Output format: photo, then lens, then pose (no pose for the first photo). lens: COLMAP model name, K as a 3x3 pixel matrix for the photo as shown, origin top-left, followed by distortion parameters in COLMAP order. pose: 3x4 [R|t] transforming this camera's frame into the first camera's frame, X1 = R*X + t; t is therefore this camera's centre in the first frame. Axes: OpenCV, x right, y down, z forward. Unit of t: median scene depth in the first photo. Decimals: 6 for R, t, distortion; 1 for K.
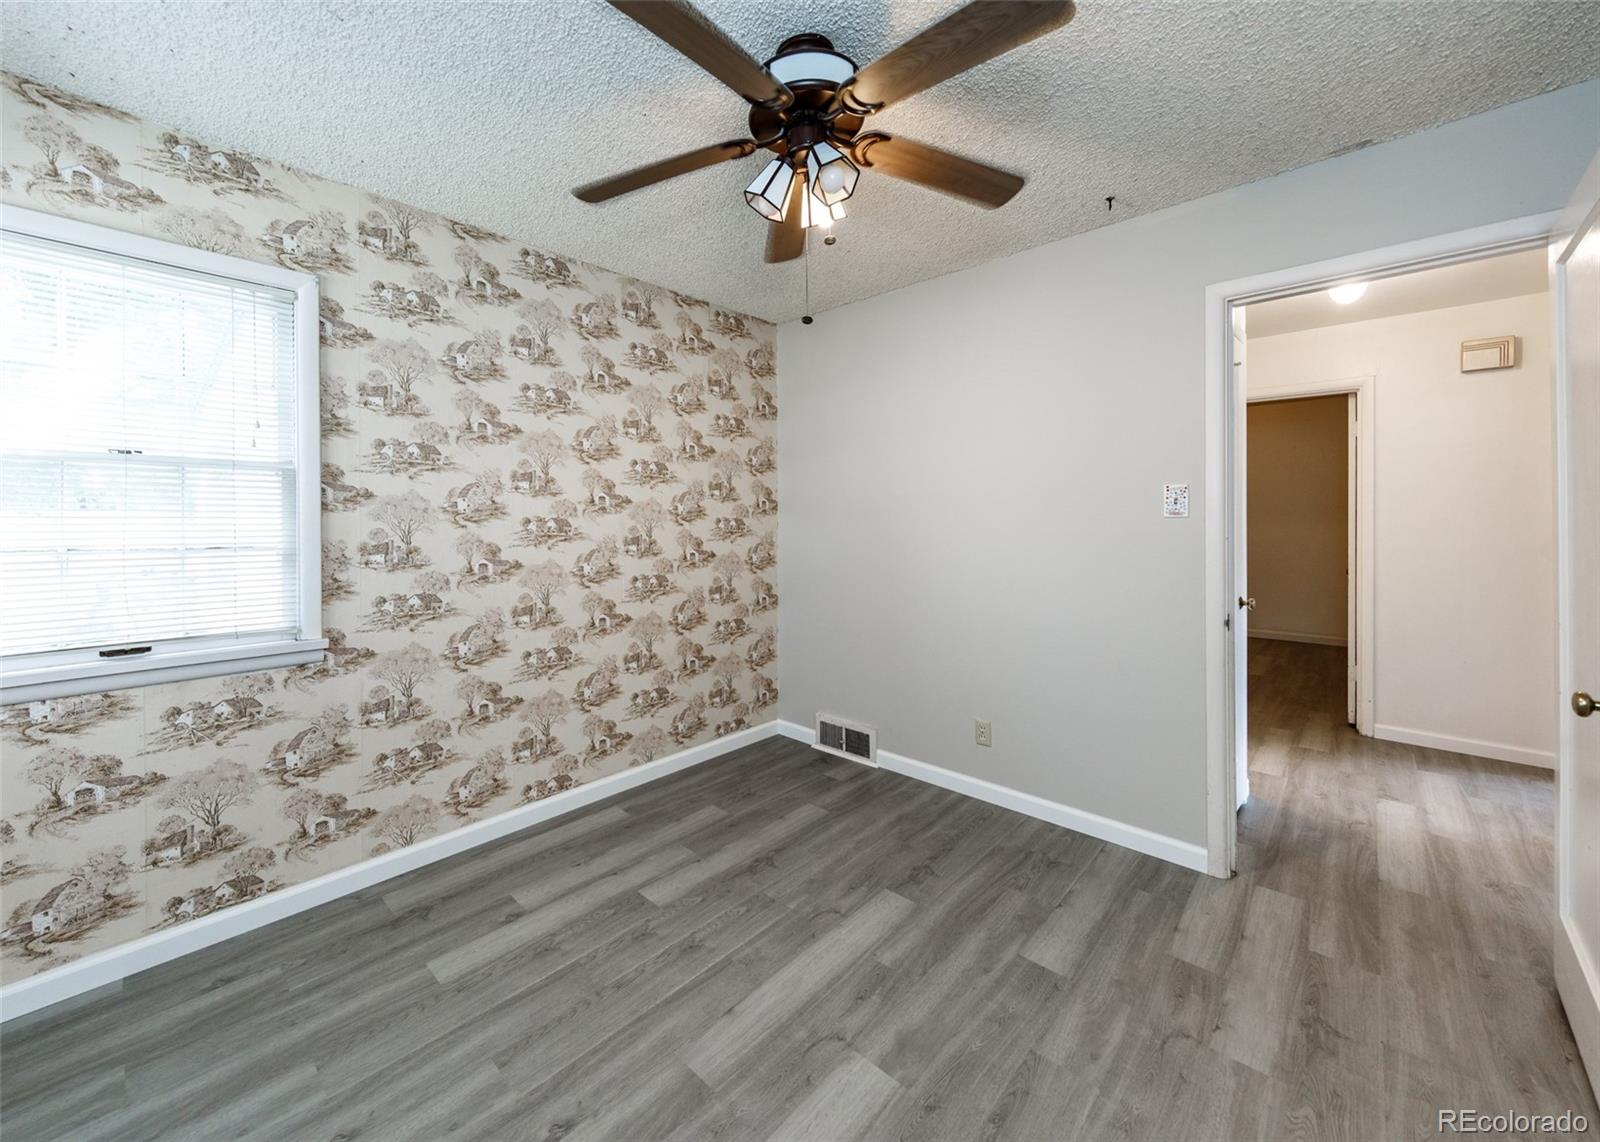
lens RADIAL K [[617.6, 0, 784.6], [0, 617.6, 520.0], [0, 0, 1]] dist [0.002769, -0.000351]
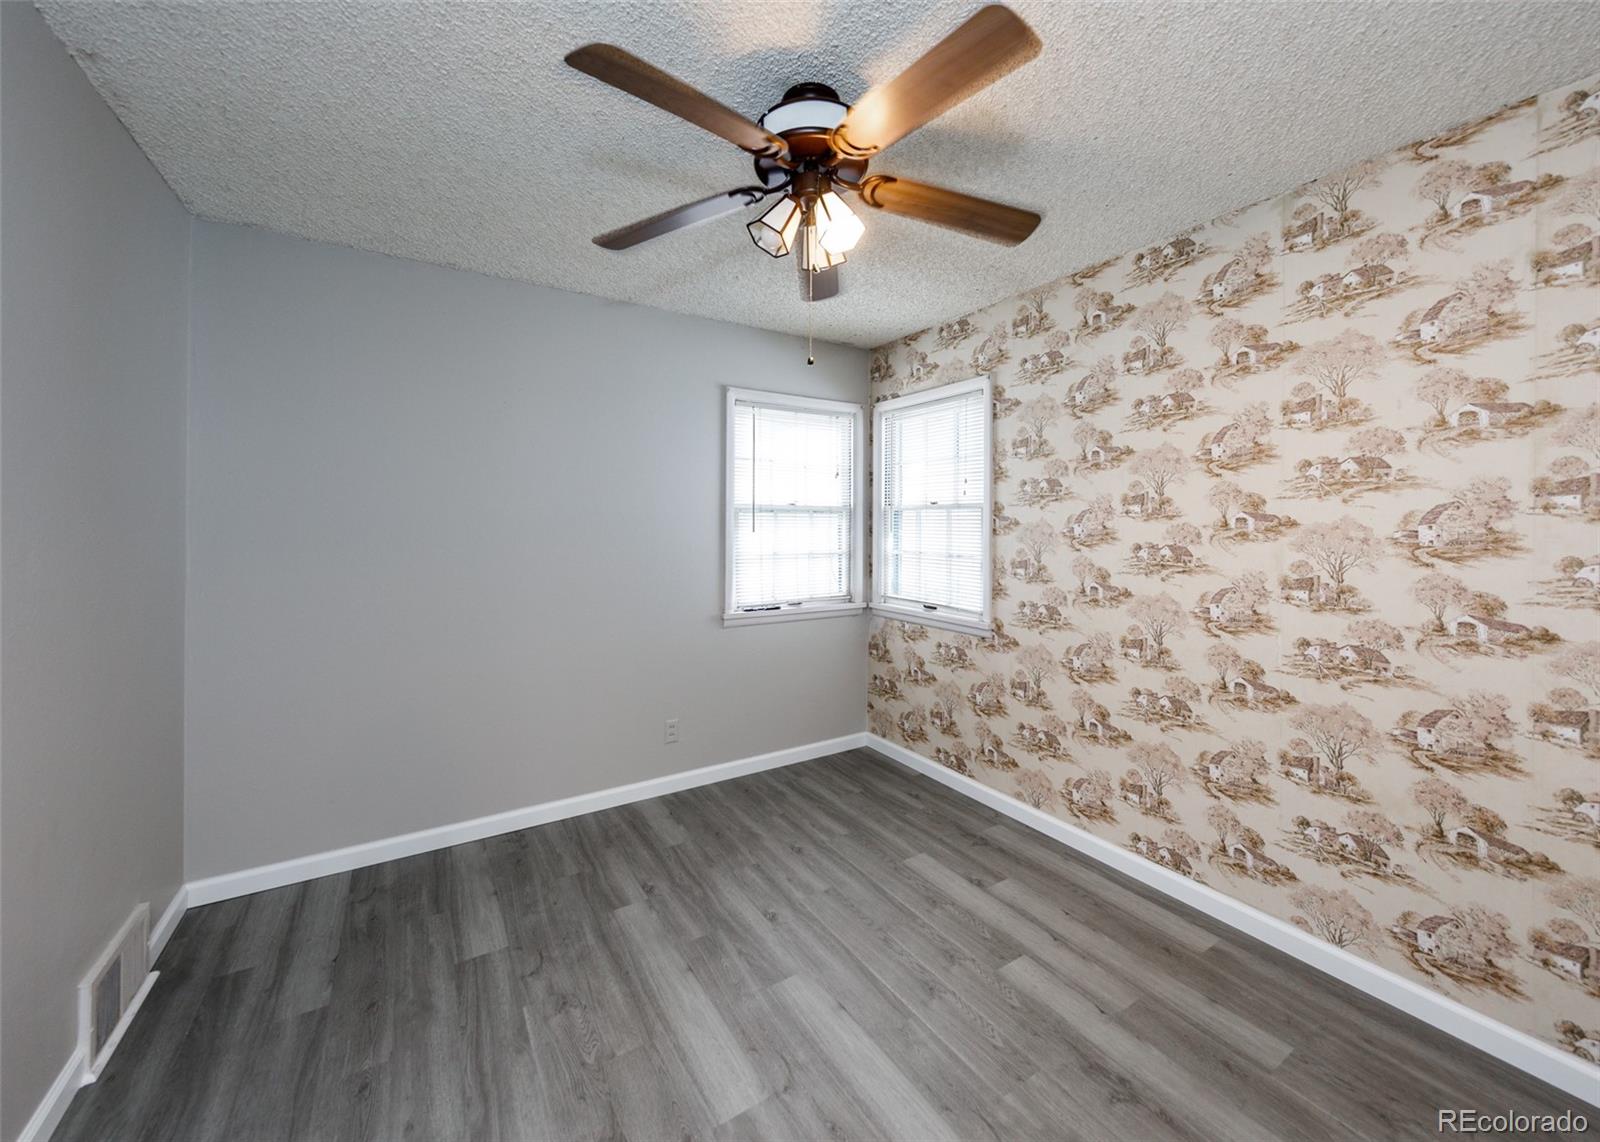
lens RADIAL K [[617.6, 0, 795.0], [0, 617.6, 519.0], [0, 0, 1]] dist [0.002769, -0.000351]
pose [[-0.265347, -0.005957, -0.964135, 0.682719], [-0.004520, 0.999978, -0.004935, -0.037618], [0.964142, 0.003049, -0.265368, 0.838450]]
